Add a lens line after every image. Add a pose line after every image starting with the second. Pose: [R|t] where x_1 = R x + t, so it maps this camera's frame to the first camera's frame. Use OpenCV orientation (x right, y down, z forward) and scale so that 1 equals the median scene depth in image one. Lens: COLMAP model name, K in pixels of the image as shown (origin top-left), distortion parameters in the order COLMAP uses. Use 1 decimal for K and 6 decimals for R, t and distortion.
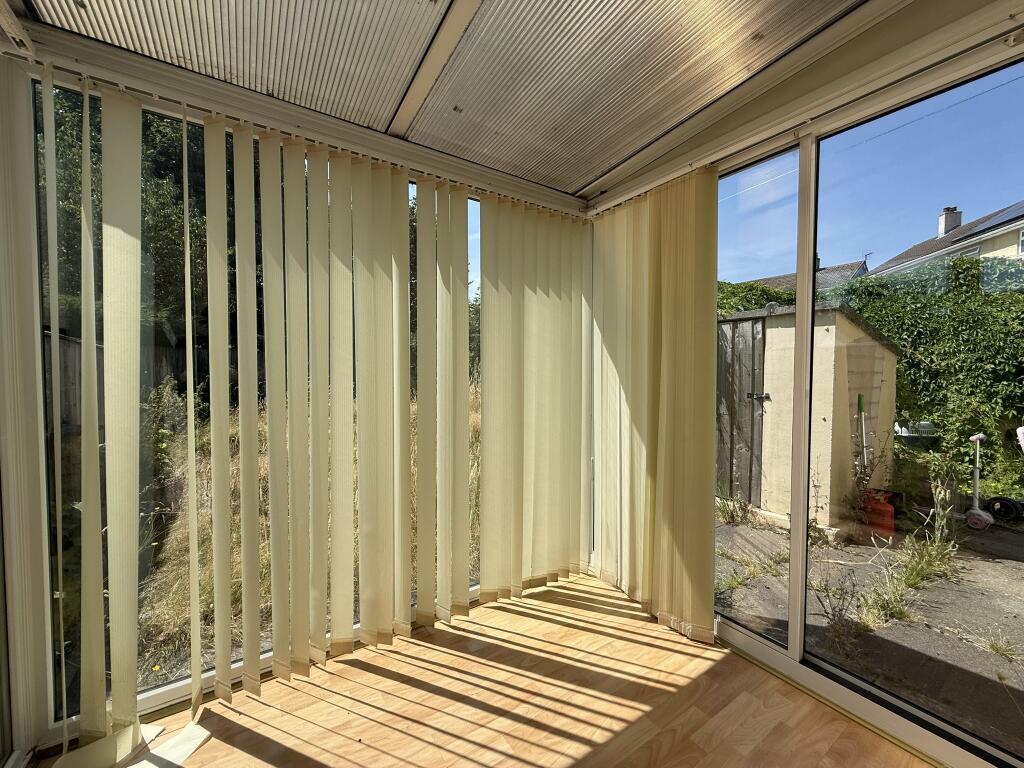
lens RADIAL K [[403.5, 0, 512.0], [0, 403.5, 384.0], [0, 0, 1]] dist [0.000007, -0.000112]
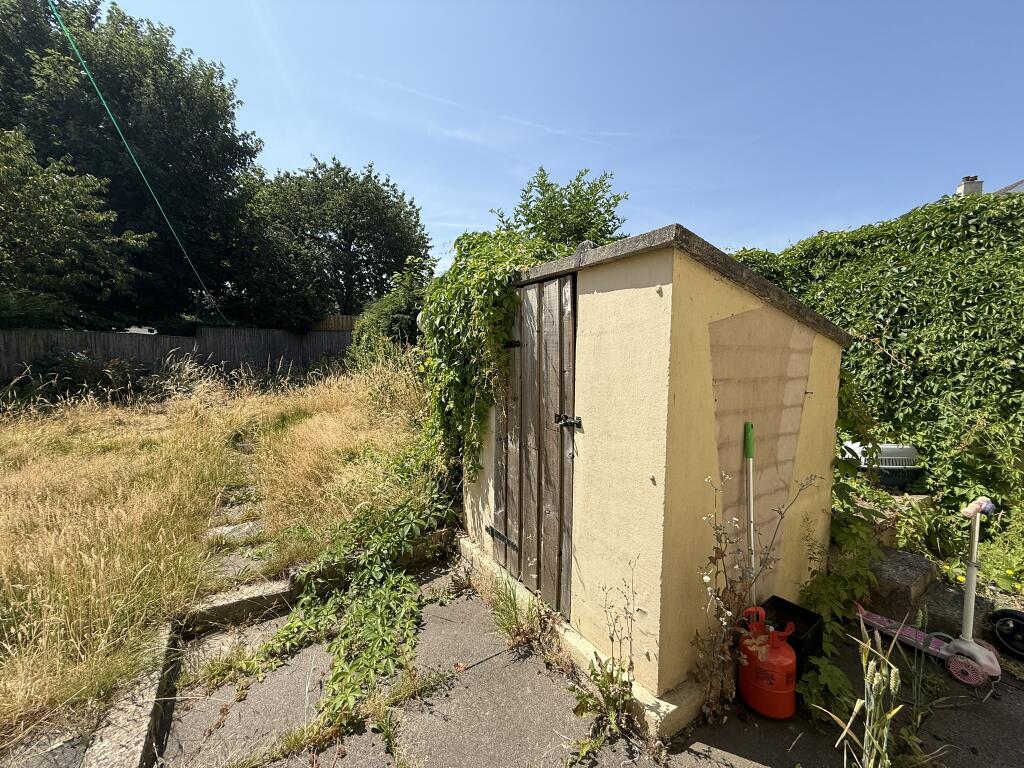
lens RADIAL K [[403.5, 0, 512.0], [0, 403.5, 384.0], [0, 0, 1]] dist [0.000007, -0.000112]
pose [[0.999872, 0.005800, -0.014887, 0.421764], [-0.005217, 0.999229, 0.038914, -0.030608], [0.015101, -0.038831, 0.999132, 0.359554]]
